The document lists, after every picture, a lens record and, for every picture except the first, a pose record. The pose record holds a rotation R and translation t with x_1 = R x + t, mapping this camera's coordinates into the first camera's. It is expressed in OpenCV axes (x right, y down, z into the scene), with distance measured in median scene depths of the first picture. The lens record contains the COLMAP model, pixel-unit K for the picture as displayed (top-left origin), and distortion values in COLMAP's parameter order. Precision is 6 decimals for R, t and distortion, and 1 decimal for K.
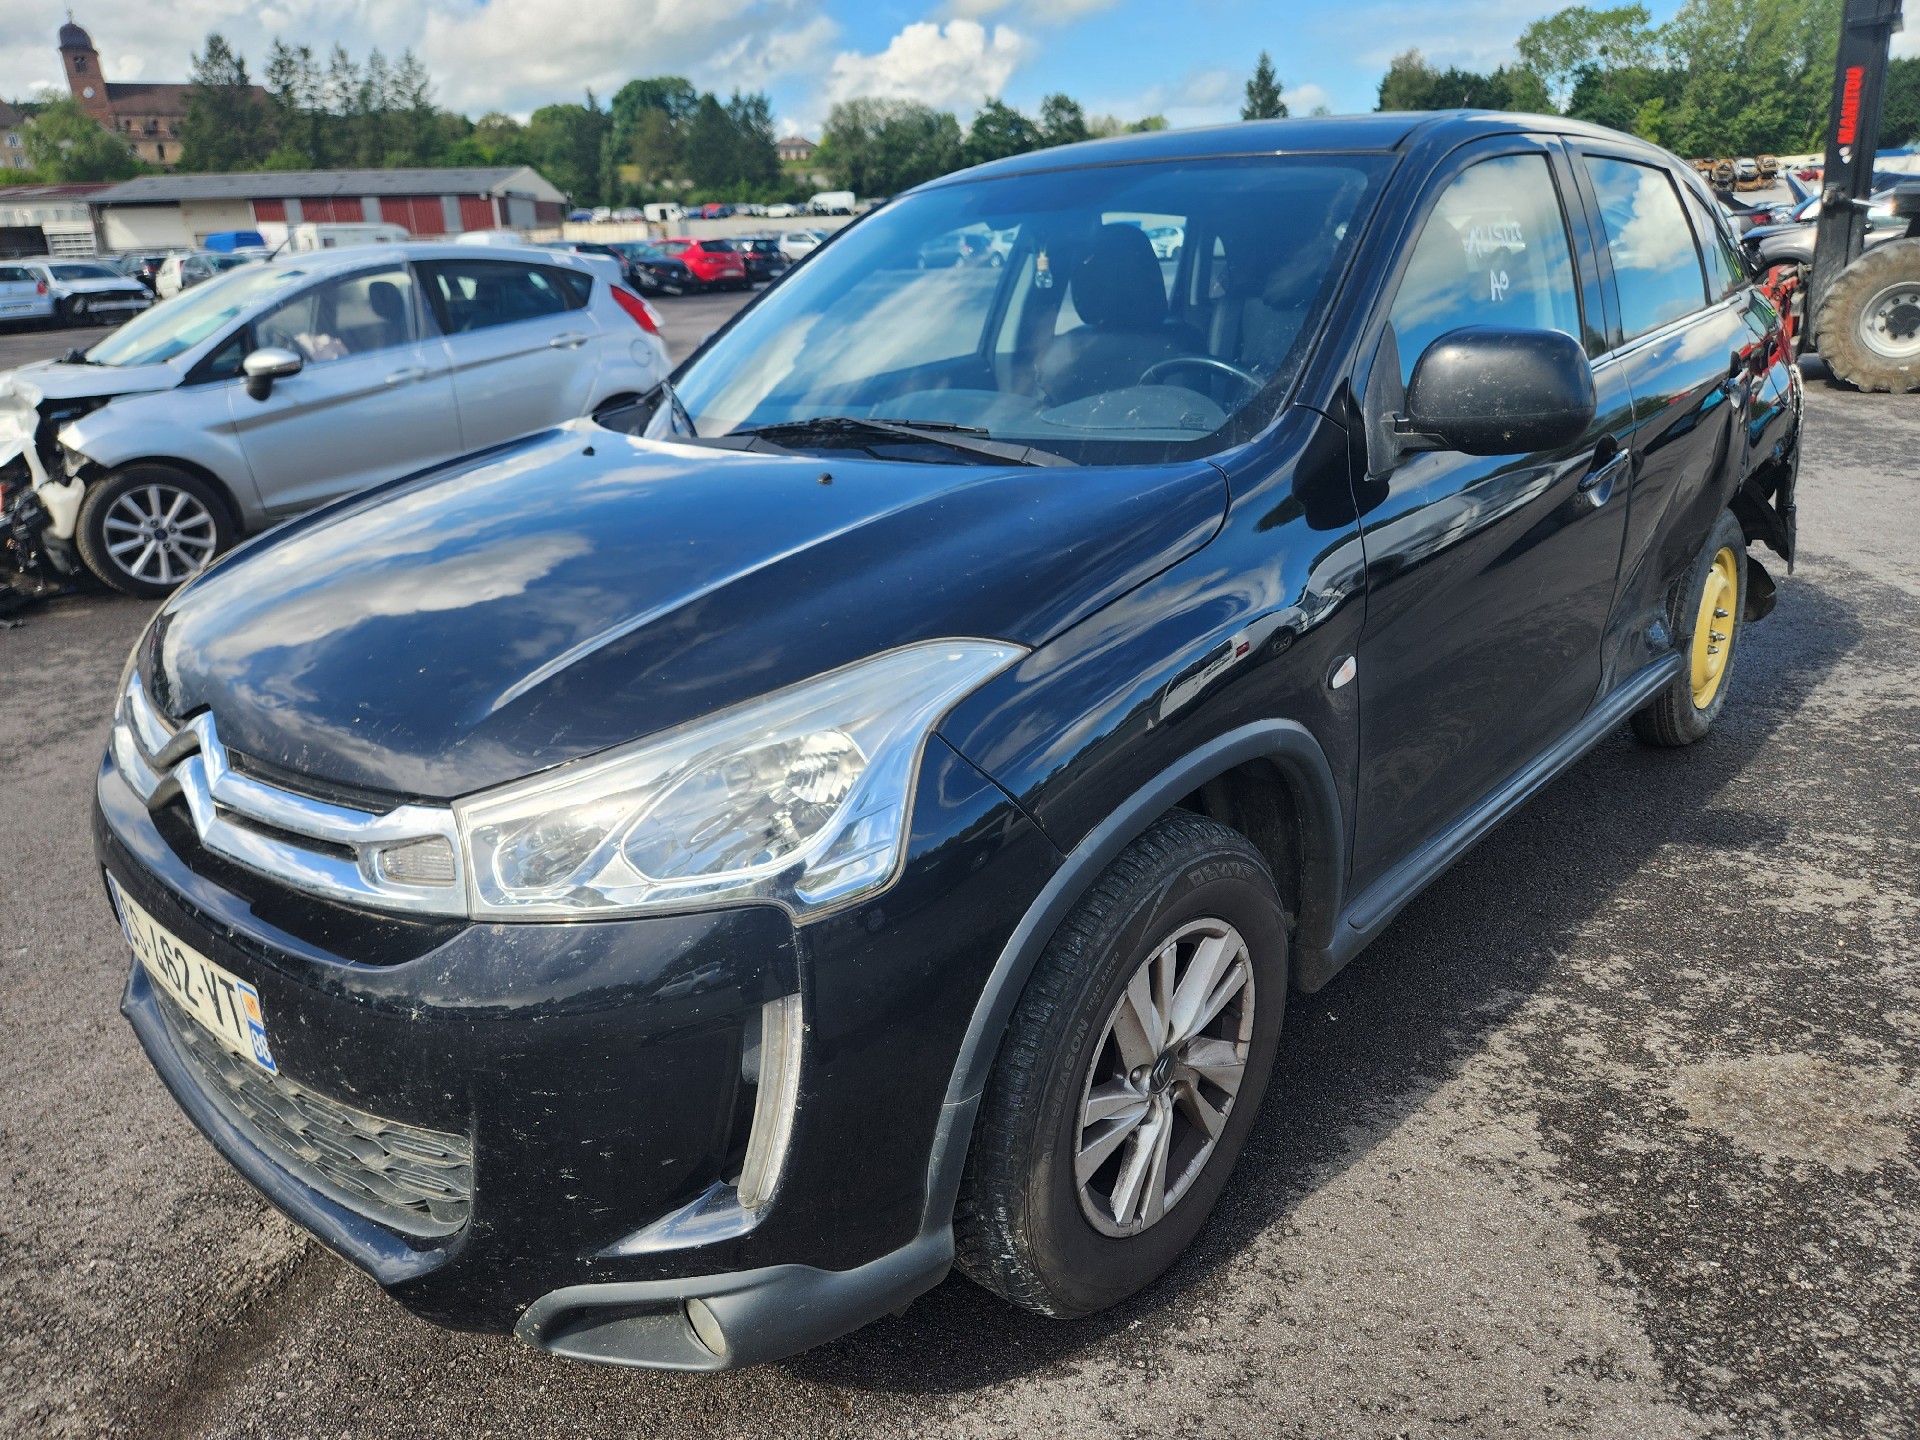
lens RADIAL K [[1303.2, 0, 960.0], [0, 1303.2, 720.0], [0, 0, 1]] dist [0.065492, -0.068429]
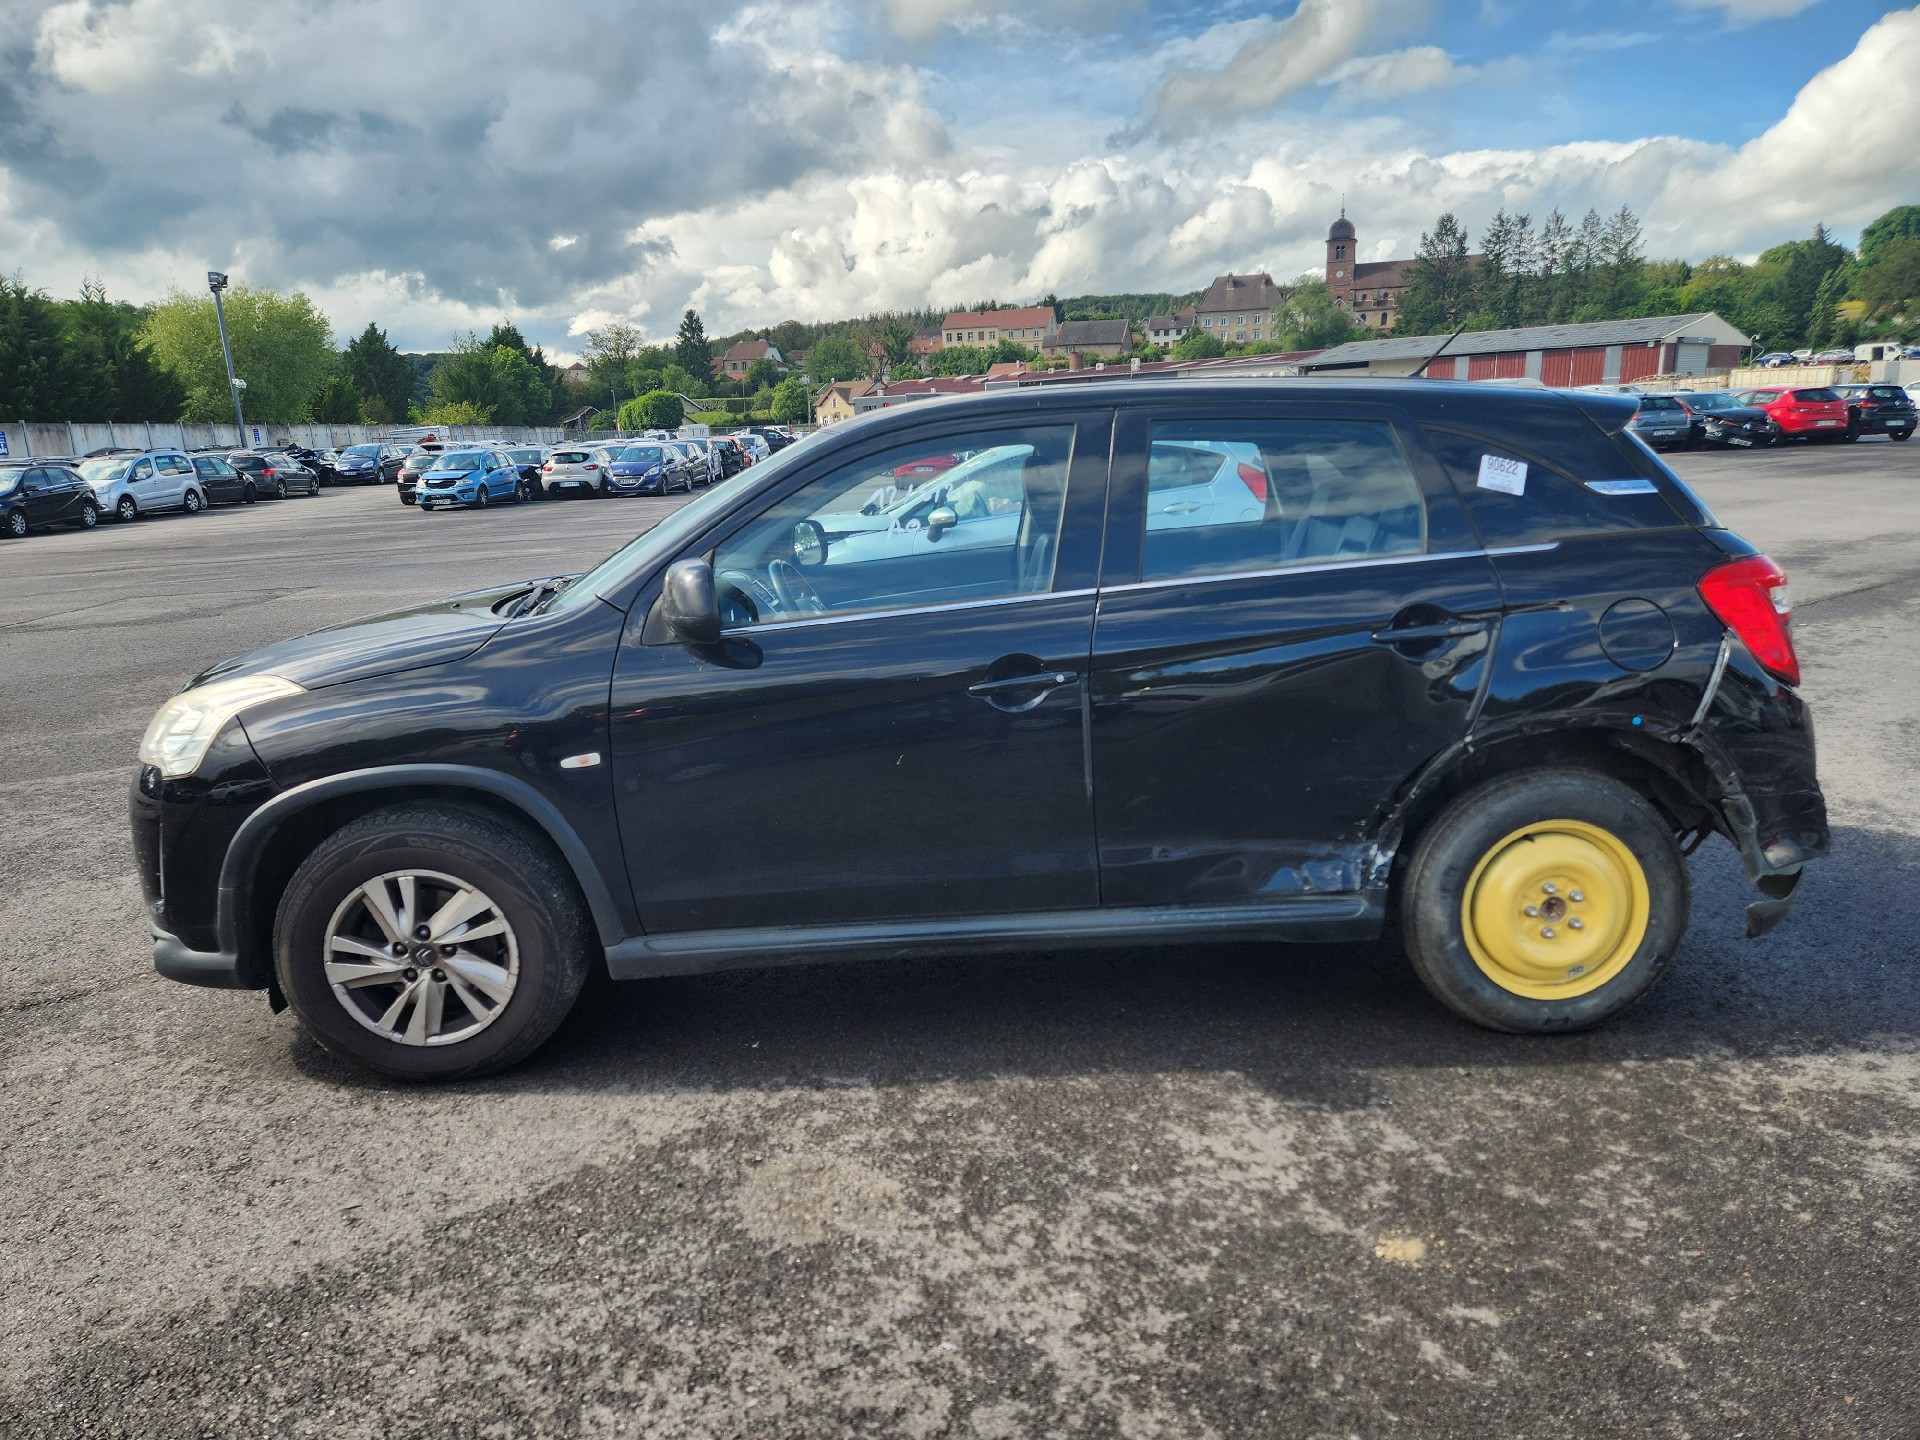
lens RADIAL K [[1272.0, 0, 960.0], [0, 1272.0, 720.0], [0, 0, 1]] dist [0.089577, -0.081263]
pose [[0.693610, 0.164679, -0.701274, 1.383564], [-0.233071, 0.972457, -0.002163, -0.154401], [0.681603, 0.164947, 0.712888, 0.158906]]
